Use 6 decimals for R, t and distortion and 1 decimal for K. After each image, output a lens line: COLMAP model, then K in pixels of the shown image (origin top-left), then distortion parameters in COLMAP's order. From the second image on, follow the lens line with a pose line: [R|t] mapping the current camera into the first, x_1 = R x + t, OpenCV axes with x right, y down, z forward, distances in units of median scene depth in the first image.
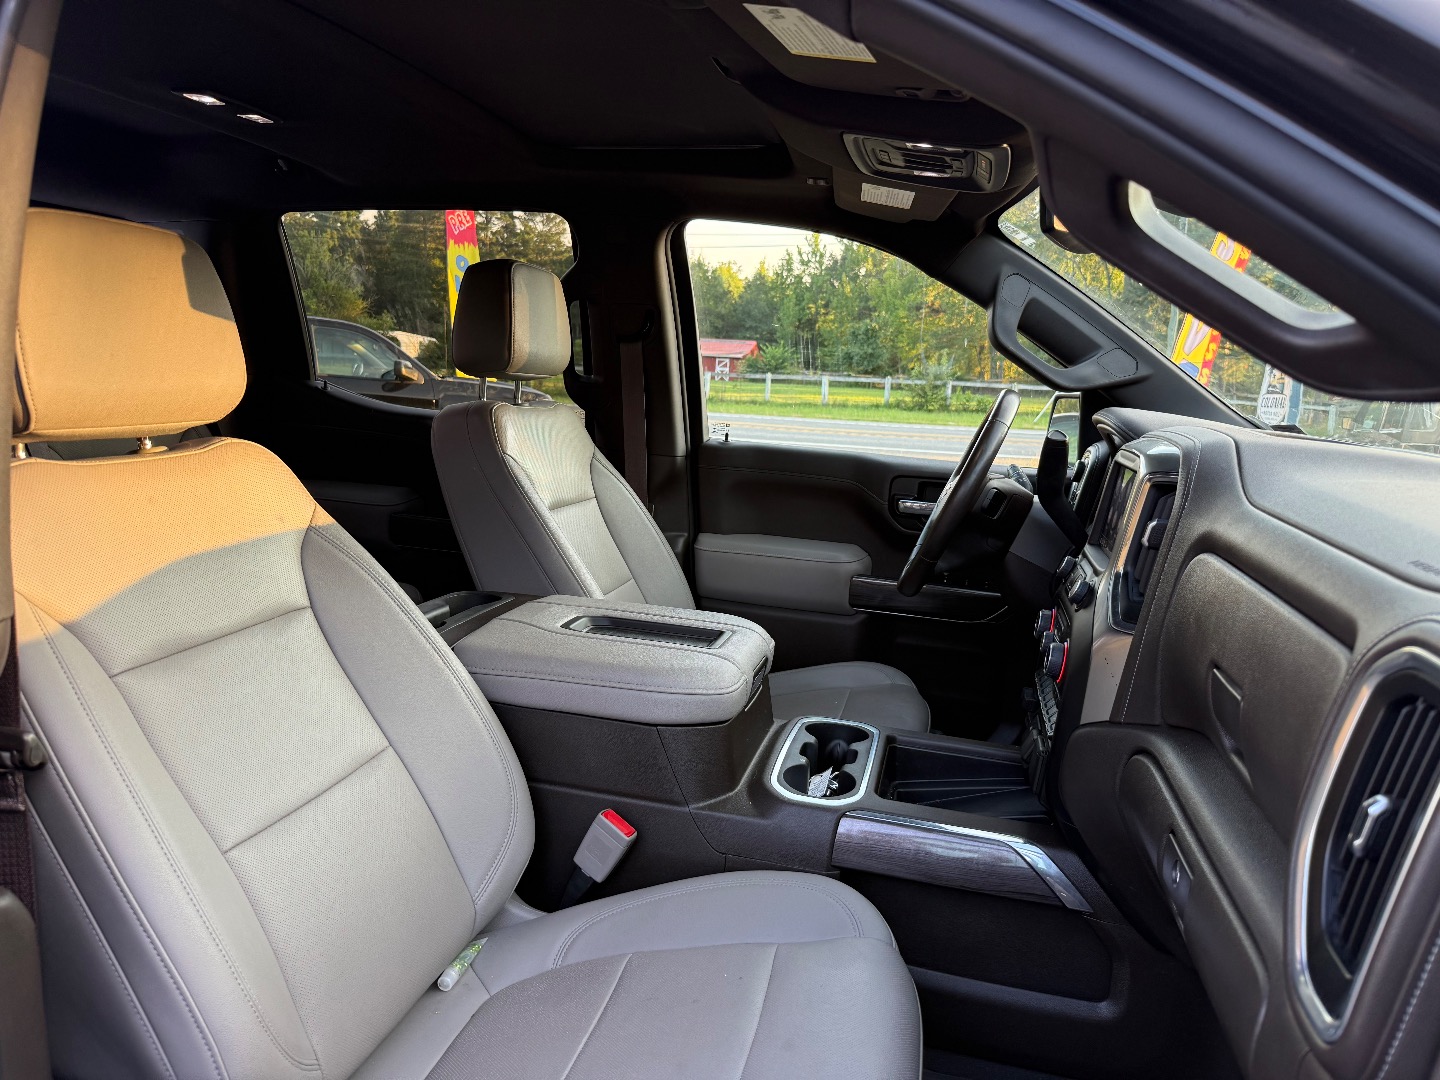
lens RADIAL K [[1036.6, 0, 712.5], [0, 1036.6, 541.2], [0, 0, 1]] dist [0.041211, -0.071016]
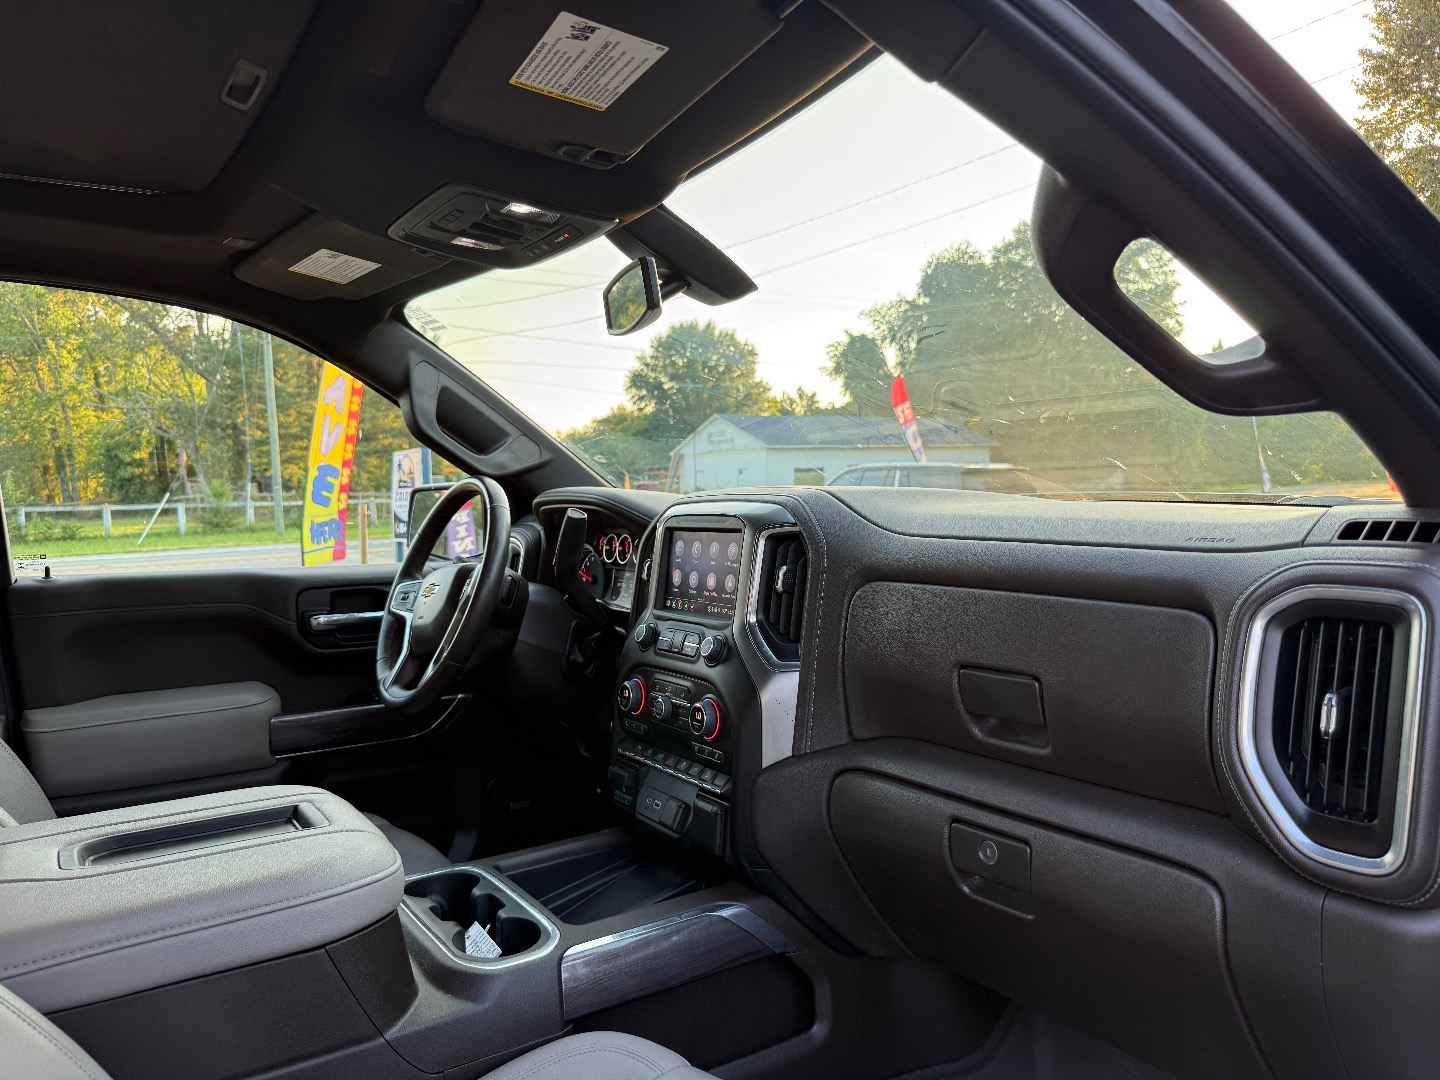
lens RADIAL K [[1036.6, 0, 755.9], [0, 1036.6, 543.3], [0, 0, 1]] dist [0.041211, -0.071016]
pose [[0.657041, -0.110675, 0.745687, -0.280875], [0.184699, 0.982650, -0.016897, -0.022491], [-0.730879, 0.148830, 0.666083, 0.195066]]
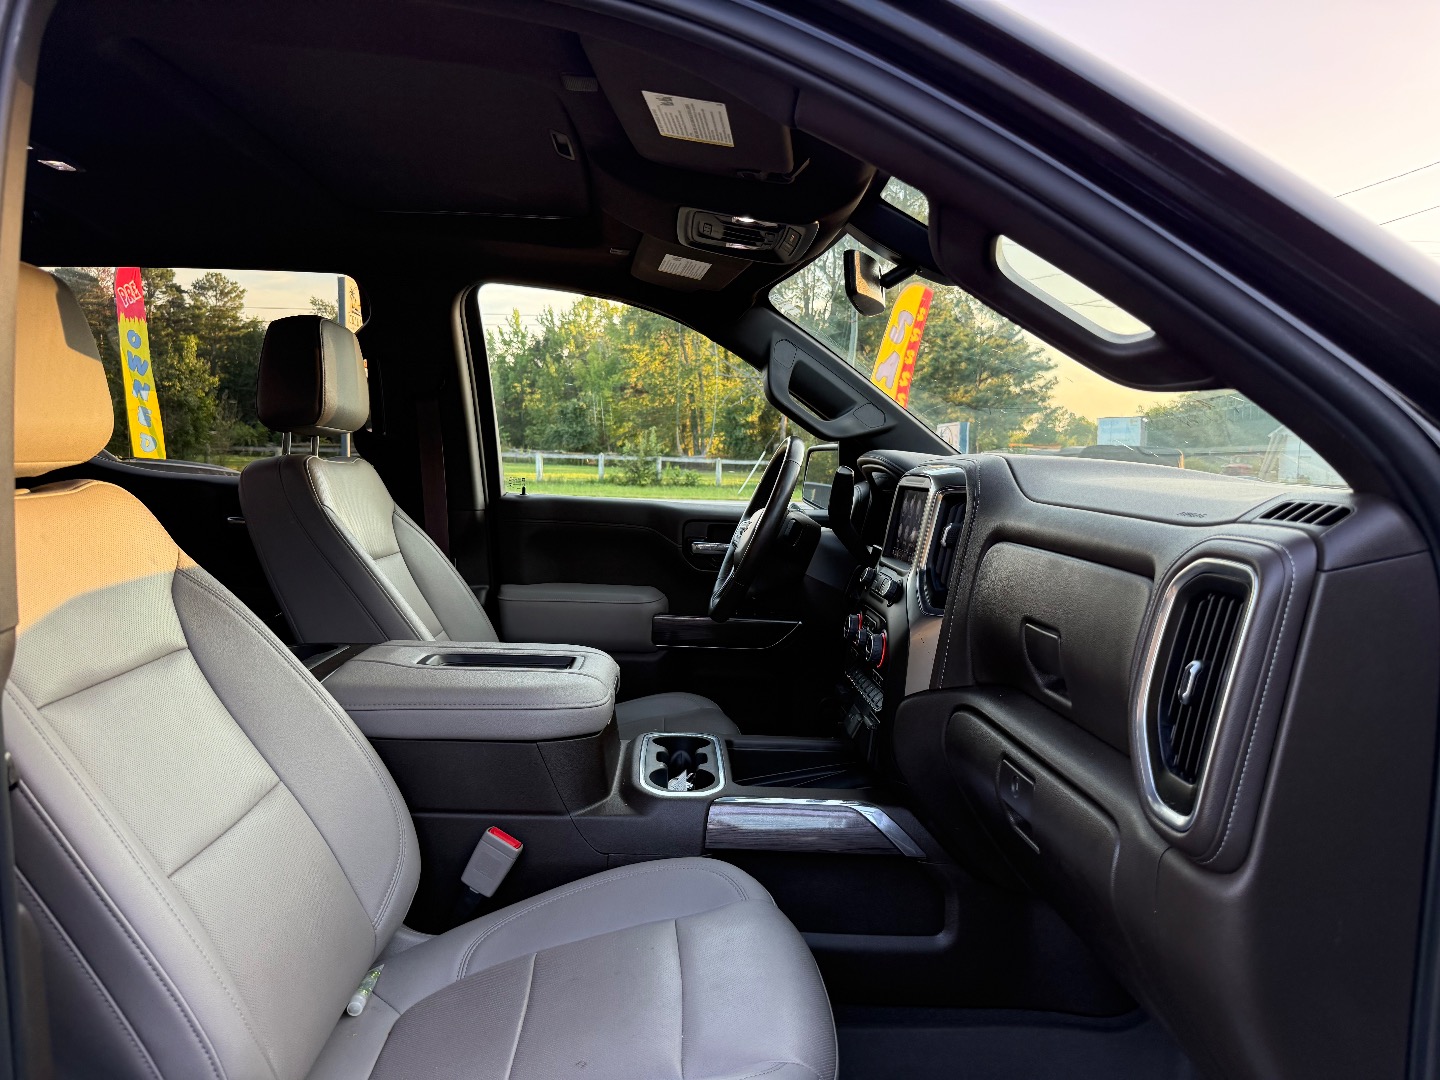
lens RADIAL K [[1036.6, 0, 726.3], [0, 1036.6, 548.7], [0, 0, 1]] dist [0.041211, -0.071016]
pose [[0.957894, -0.045223, 0.283538, -0.123261], [0.064205, 0.996249, -0.058010, 0.042452], [-0.279851, 0.073772, 0.957205, -0.069410]]
